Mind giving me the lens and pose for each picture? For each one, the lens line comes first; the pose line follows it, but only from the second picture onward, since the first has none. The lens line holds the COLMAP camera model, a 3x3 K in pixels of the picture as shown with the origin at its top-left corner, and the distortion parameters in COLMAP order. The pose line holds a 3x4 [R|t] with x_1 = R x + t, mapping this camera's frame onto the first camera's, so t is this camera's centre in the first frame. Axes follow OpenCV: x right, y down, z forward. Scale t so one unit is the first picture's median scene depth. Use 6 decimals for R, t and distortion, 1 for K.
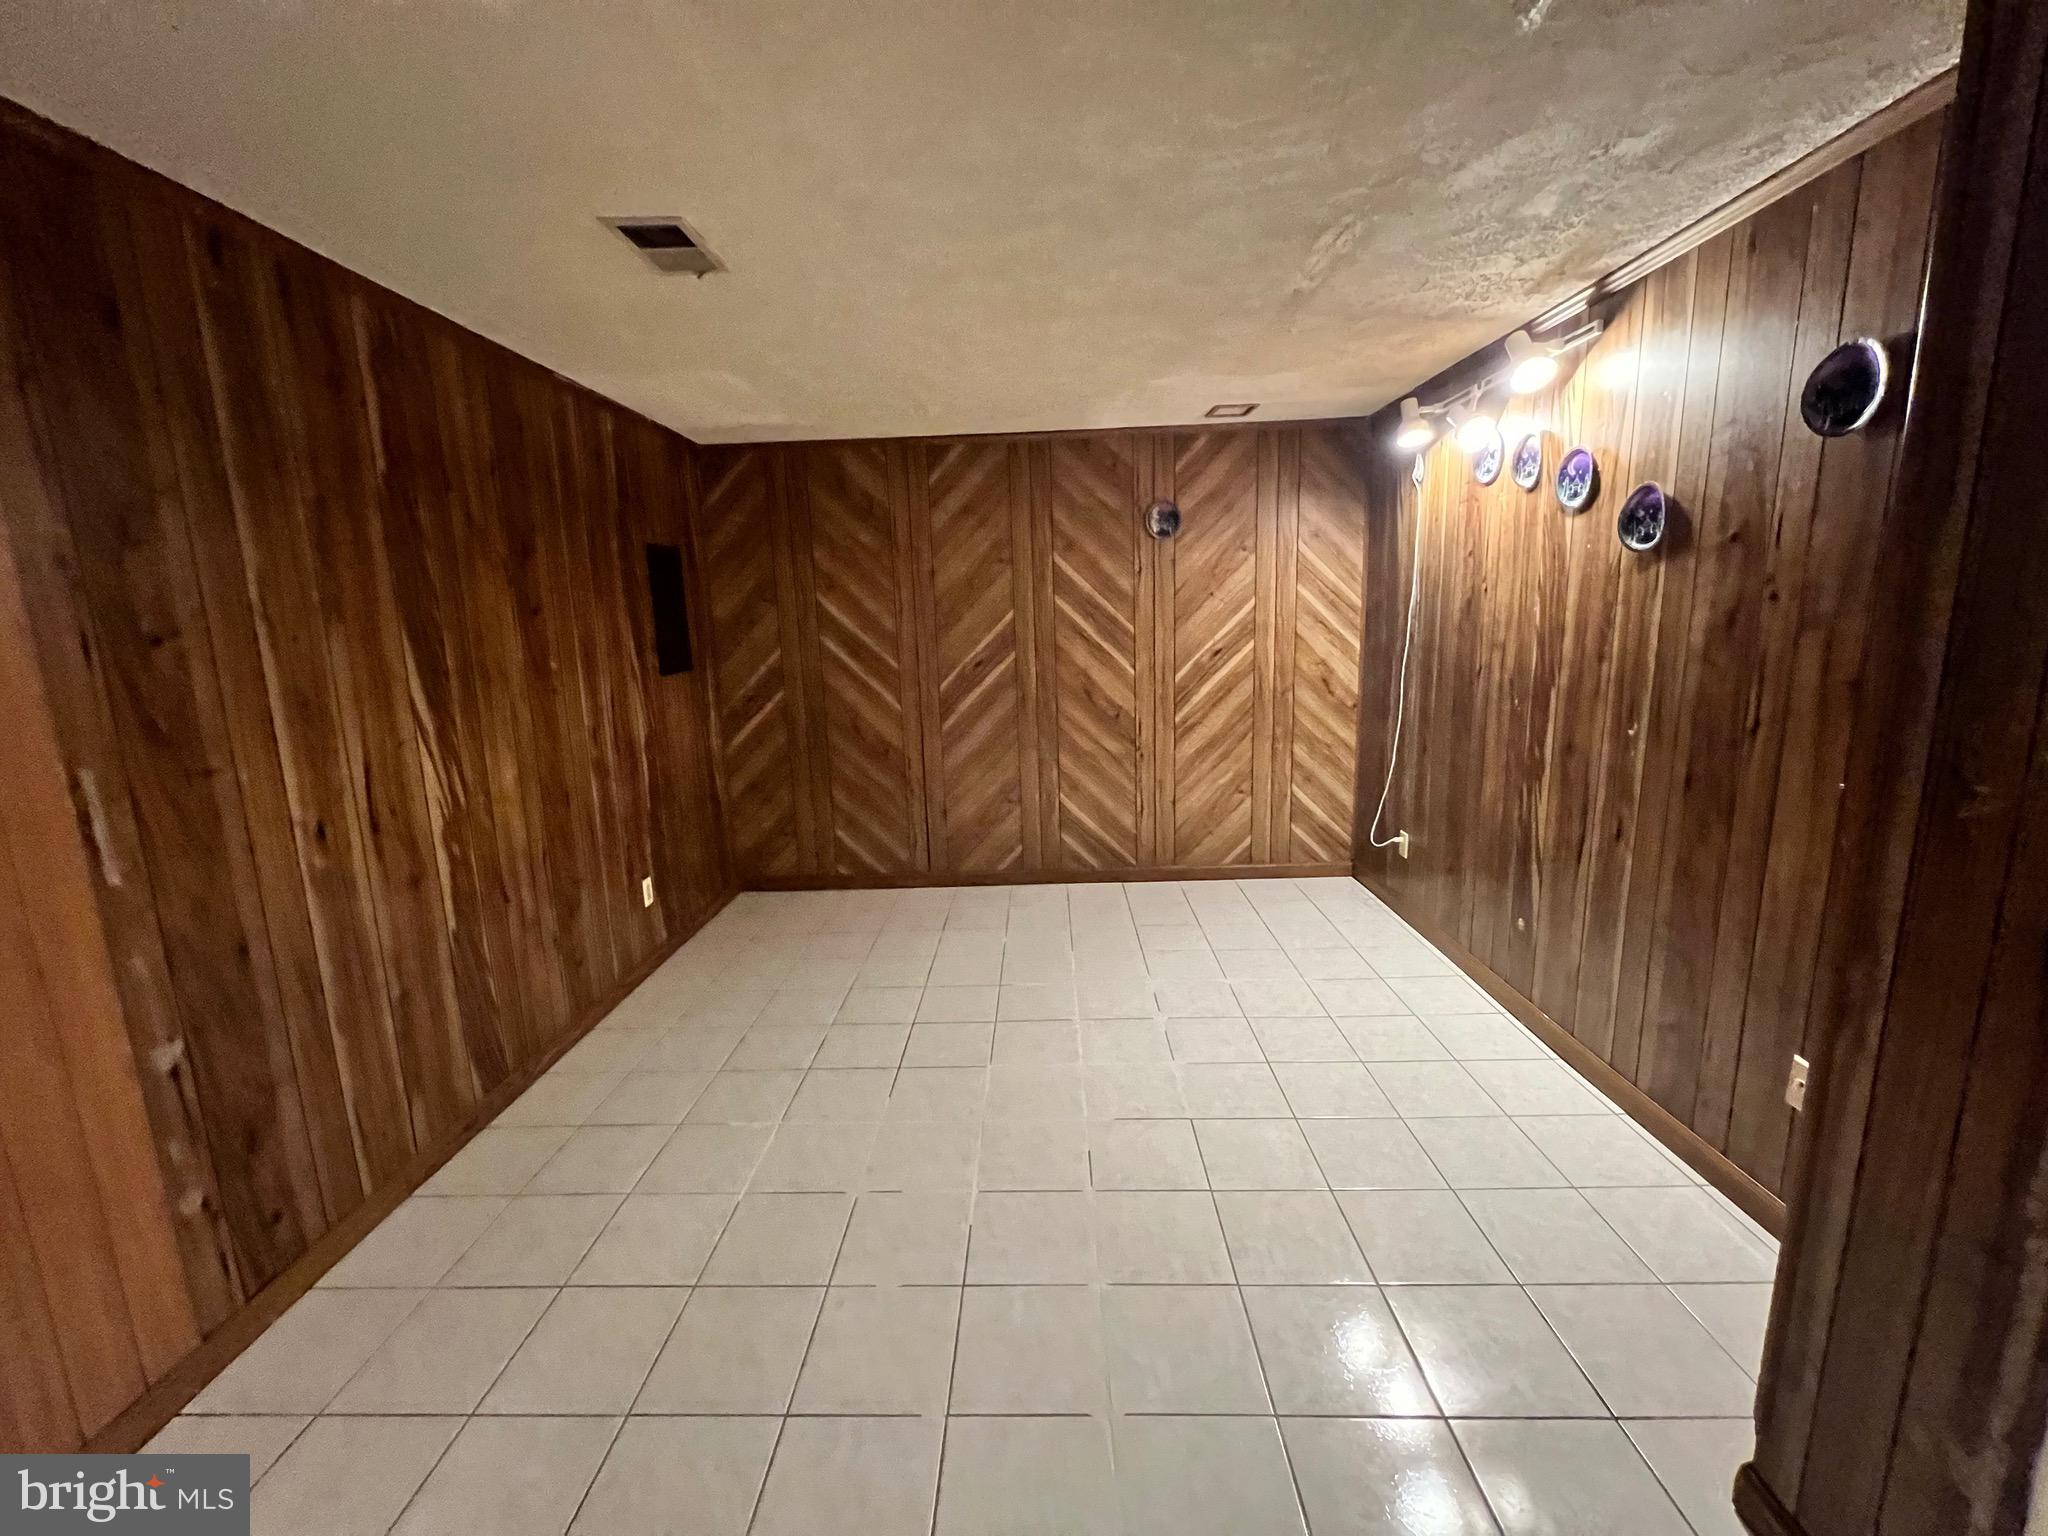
lens RADIAL K [[823.4, 0, 1024.9], [0, 823.4, 765.4], [0, 0, 1]] dist [0.000338, 0.000363]
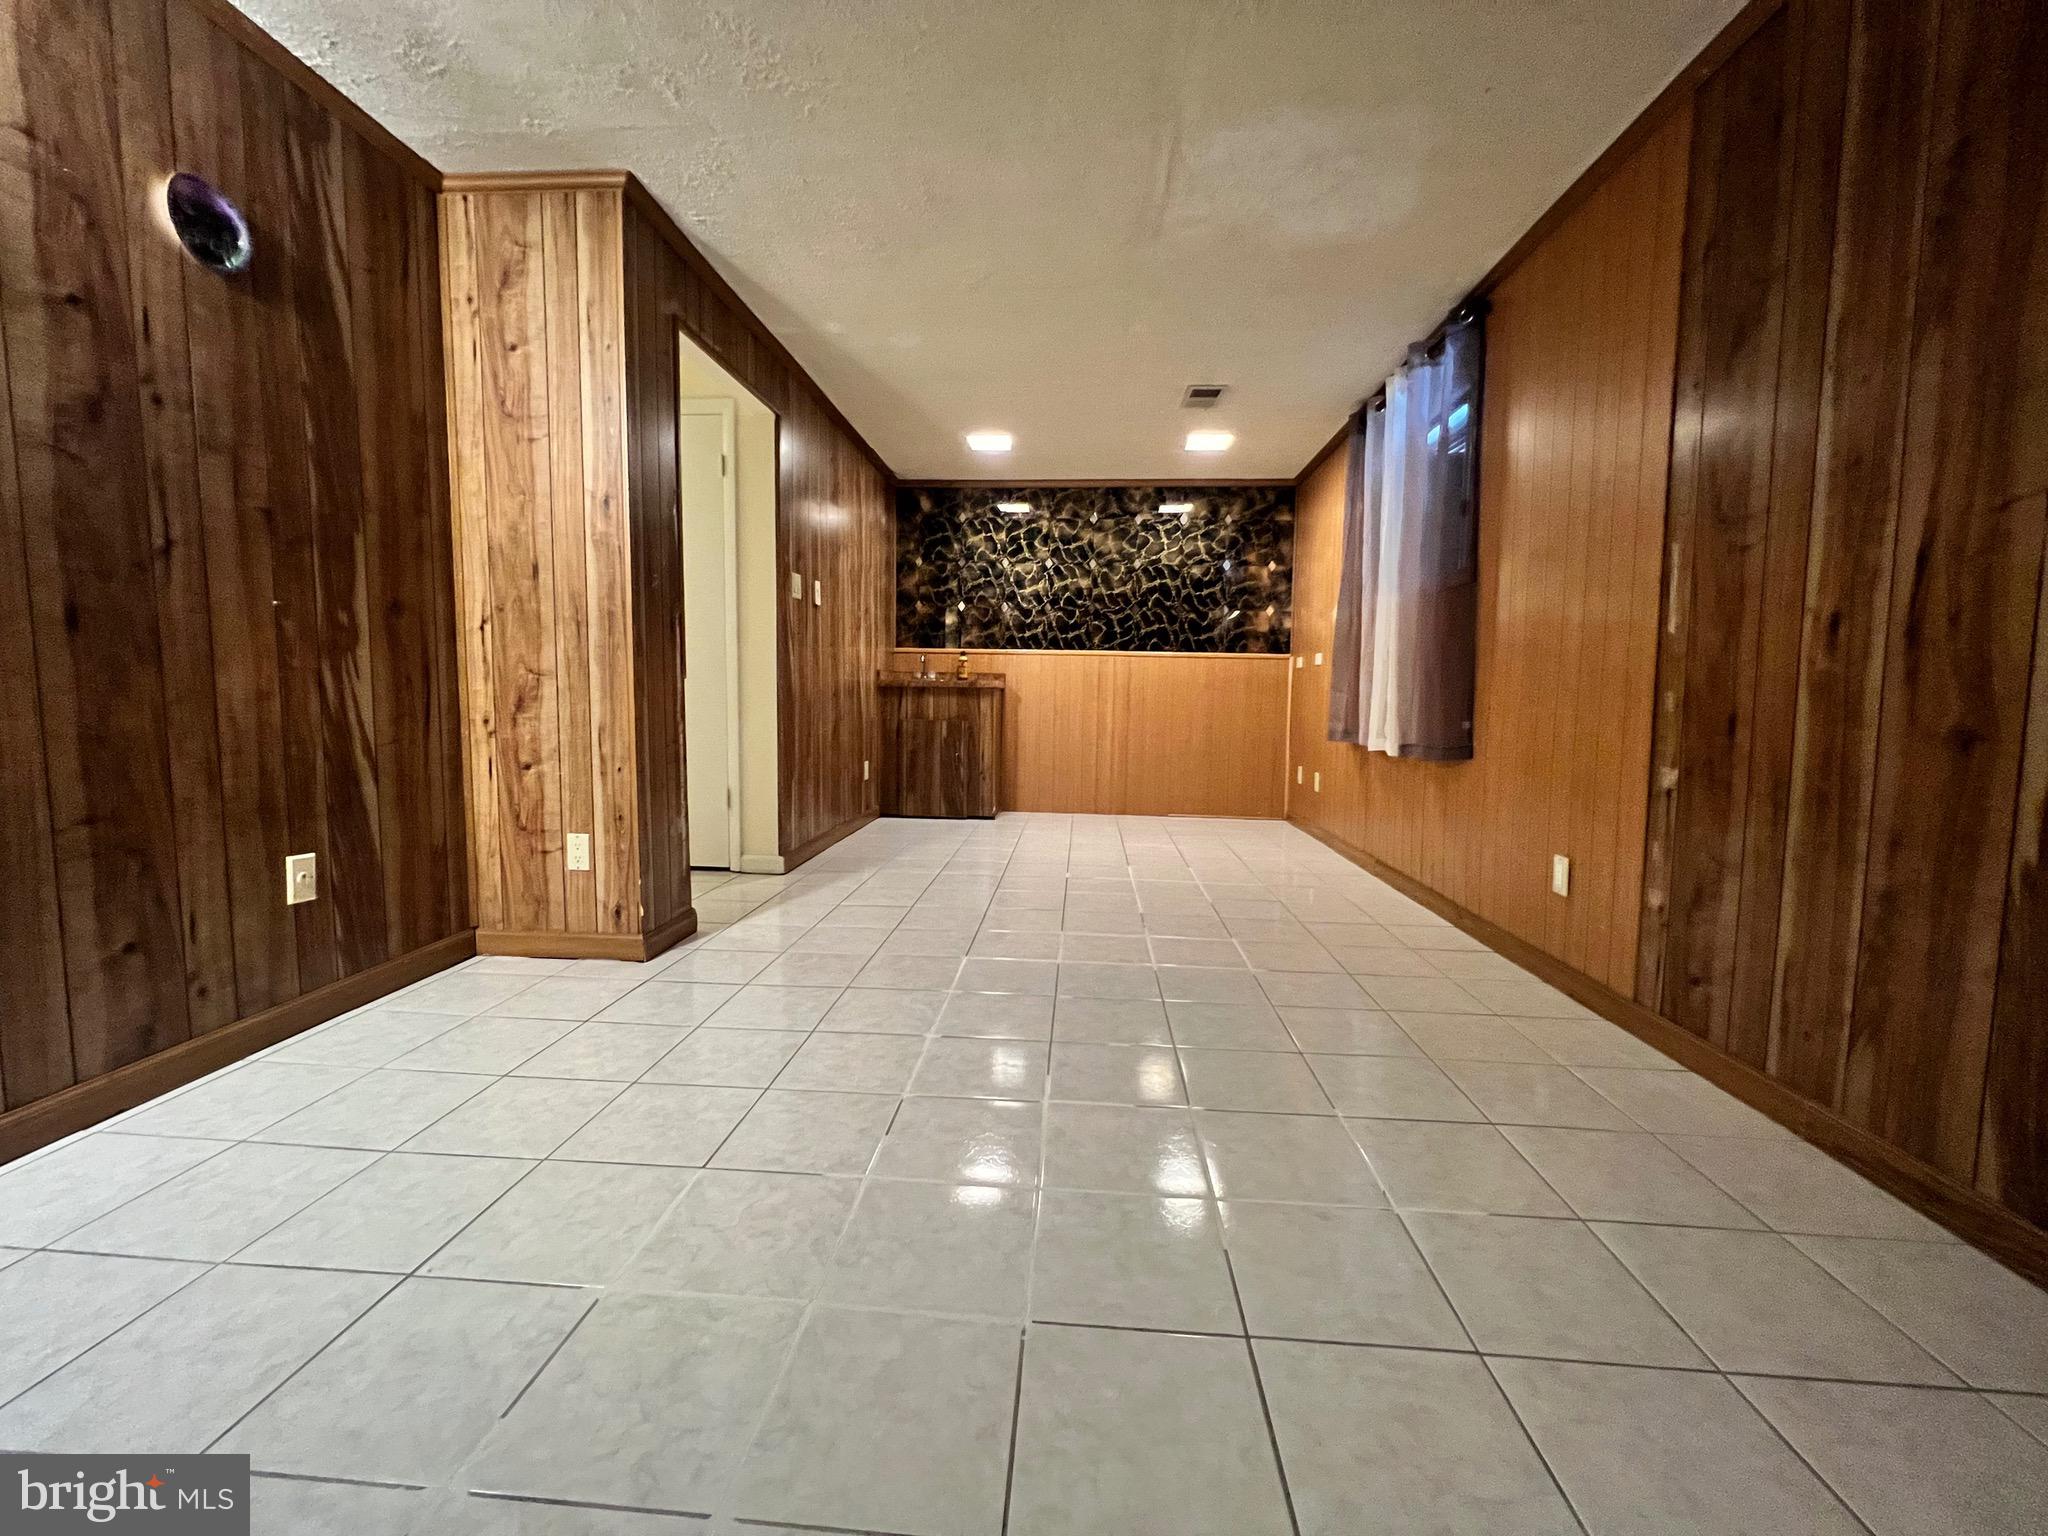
lens RADIAL K [[823.4, 0, 1026.8], [0, 823.4, 767.6], [0, 0, 1]] dist [0.000338, 0.000363]
pose [[-0.998324, 0.015769, 0.055676, -0.101960], [0.030056, 0.963492, 0.266046, -0.025535], [-0.049449, 0.267274, -0.962351, 1.898334]]
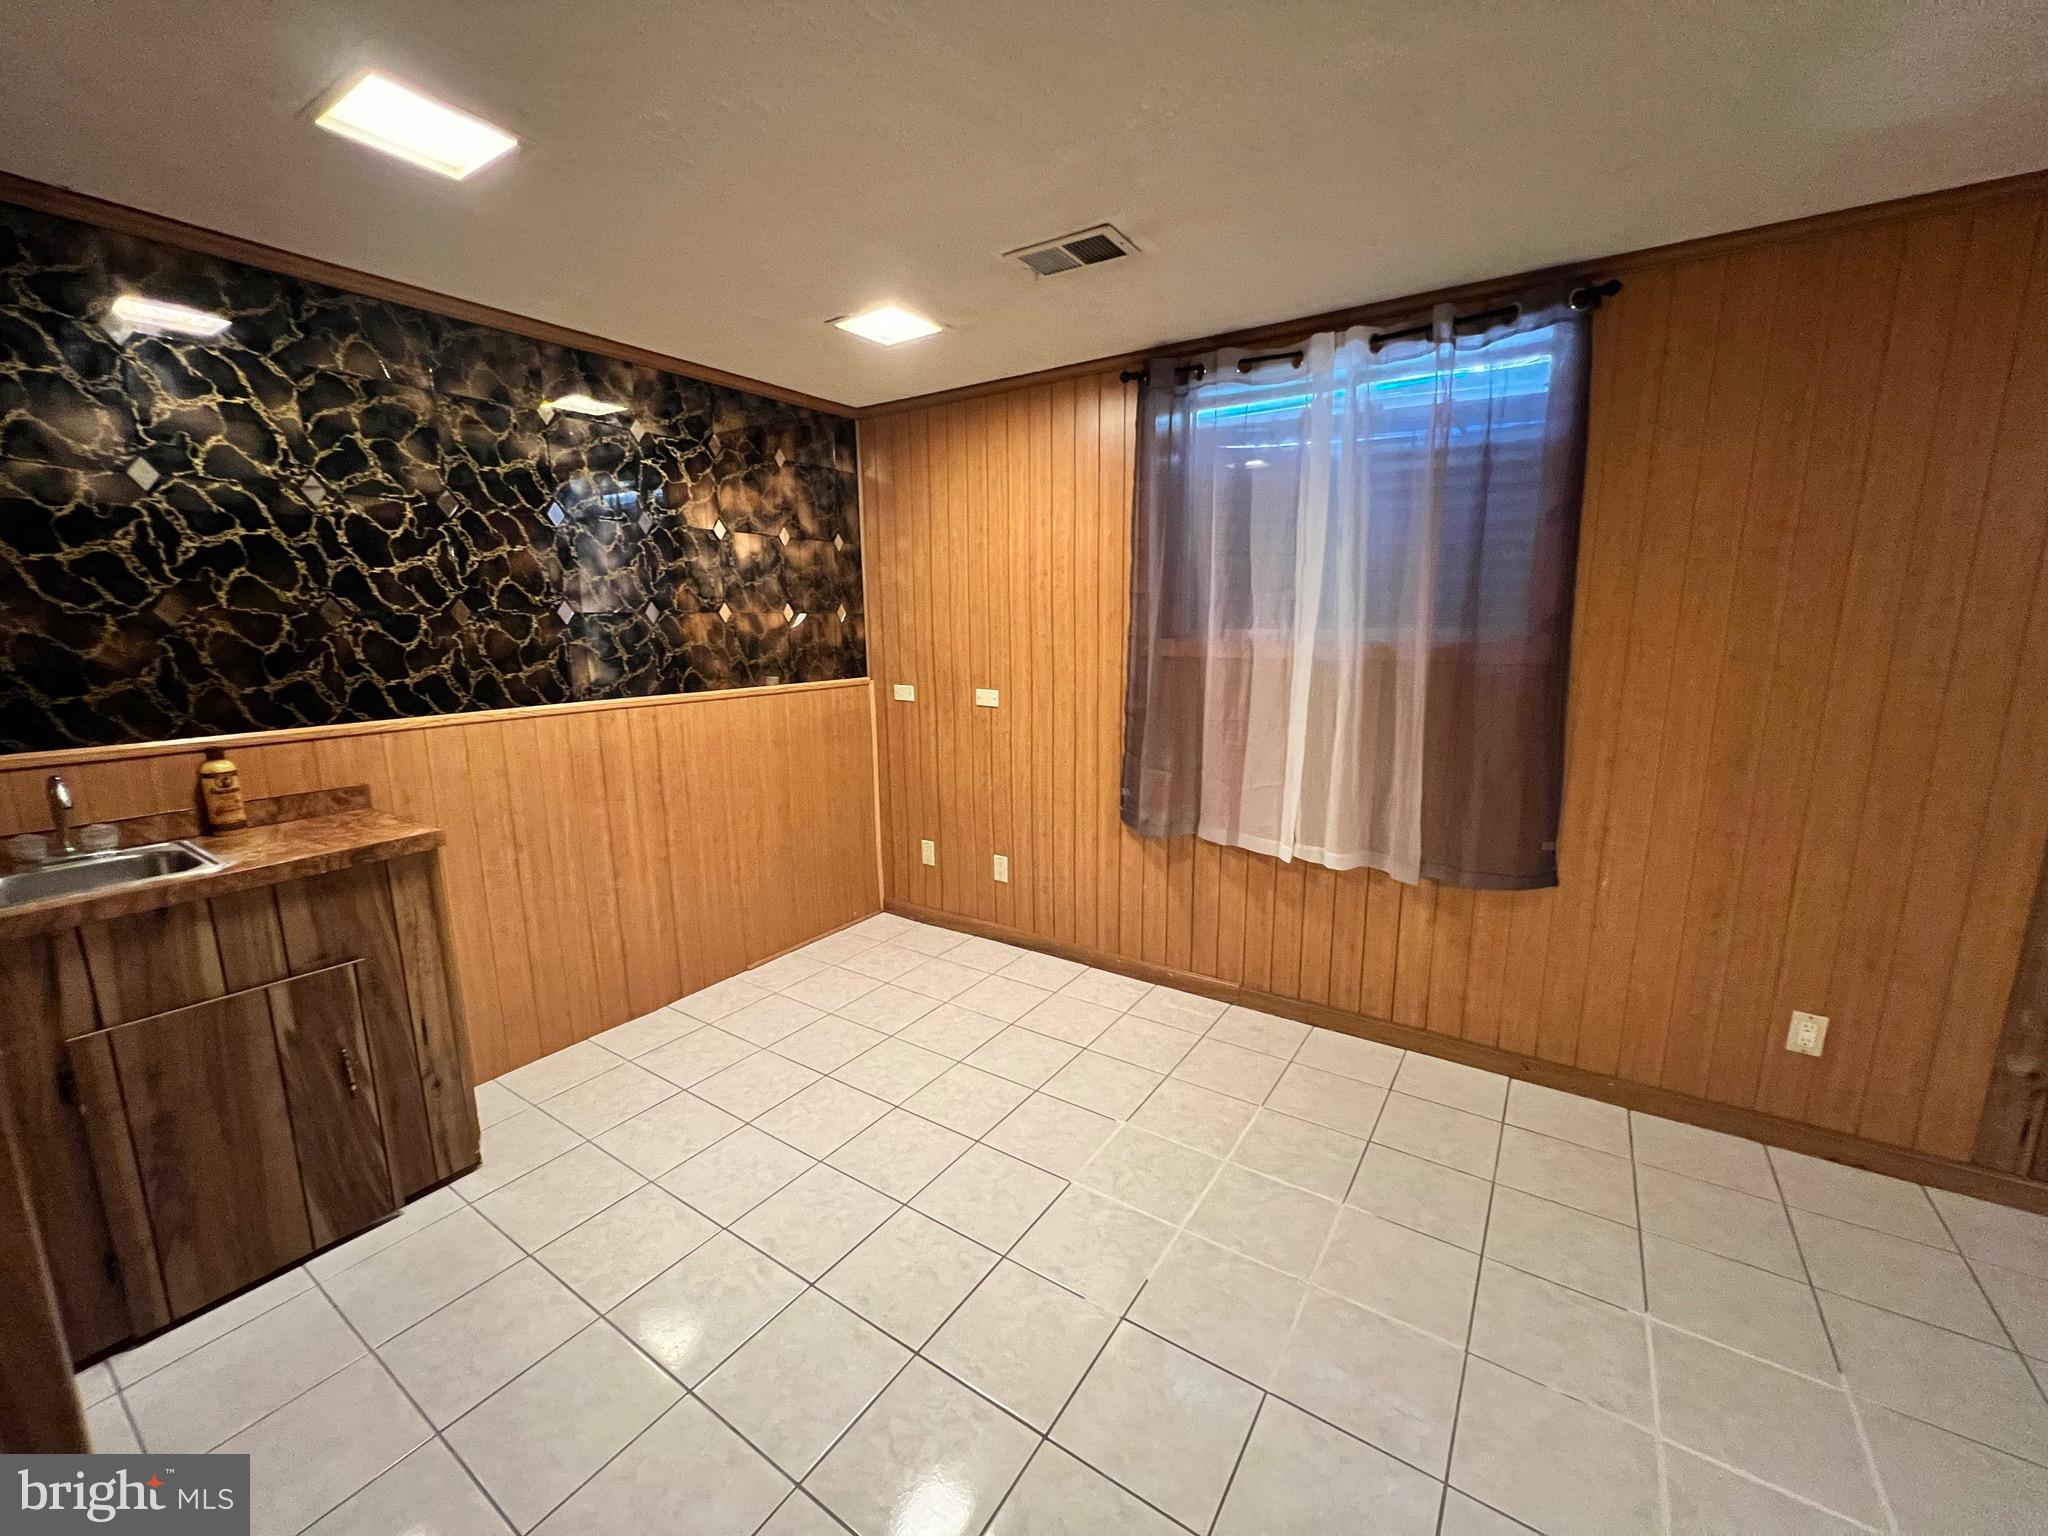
lens RADIAL K [[823.4, 0, 1020.5], [0, 823.4, 763.4], [0, 0, 1]] dist [0.000338, 0.000363]
pose [[-0.547061, 0.188377, -0.815621, 0.584178], [-0.125274, 0.944954, 0.302273, -0.055457], [0.827666, 0.267538, -0.493349, 0.231585]]
